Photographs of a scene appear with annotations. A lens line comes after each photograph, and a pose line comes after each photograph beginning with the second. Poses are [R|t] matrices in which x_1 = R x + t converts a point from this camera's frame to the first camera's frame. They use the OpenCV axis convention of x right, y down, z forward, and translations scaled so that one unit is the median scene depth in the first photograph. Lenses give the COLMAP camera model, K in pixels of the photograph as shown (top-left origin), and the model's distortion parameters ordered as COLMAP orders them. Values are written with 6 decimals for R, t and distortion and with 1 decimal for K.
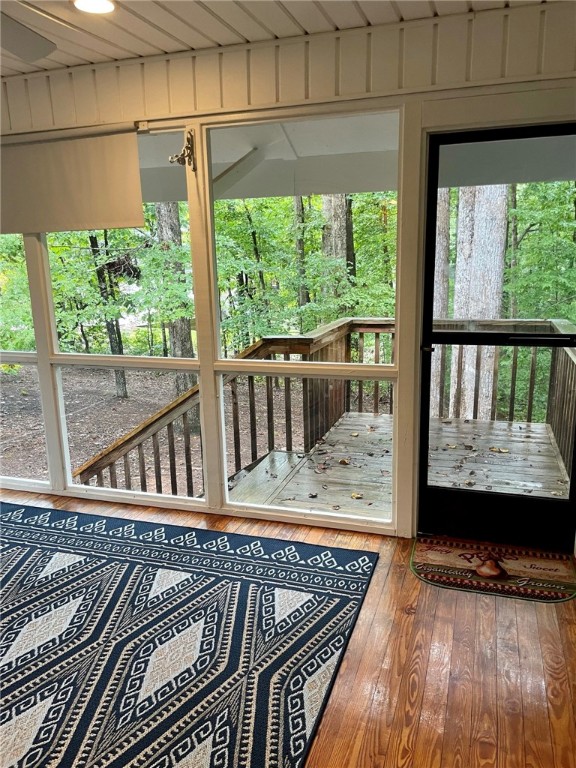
lens RADIAL K [[586.4, 0, 292.1], [0, 586.4, 385.4], [0, 0, 1]] dist [0.081290, -0.114622]
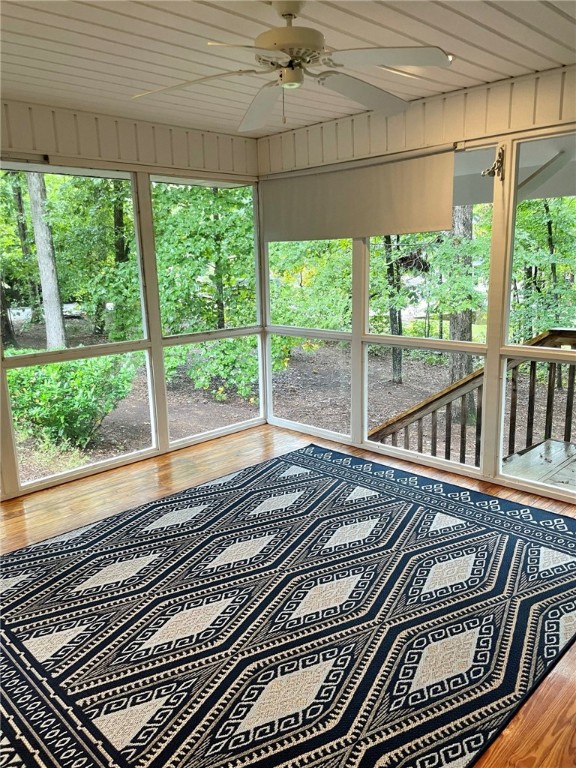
lens RADIAL K [[586.4, 0, 281.6], [0, 586.4, 386.9], [0, 0, 1]] dist [0.081290, -0.114622]
pose [[0.890466, 0.093697, -0.445299, 0.005576], [-0.086858, 0.995577, 0.035793, 0.031176], [0.446684, 0.006806, 0.894666, -0.199267]]
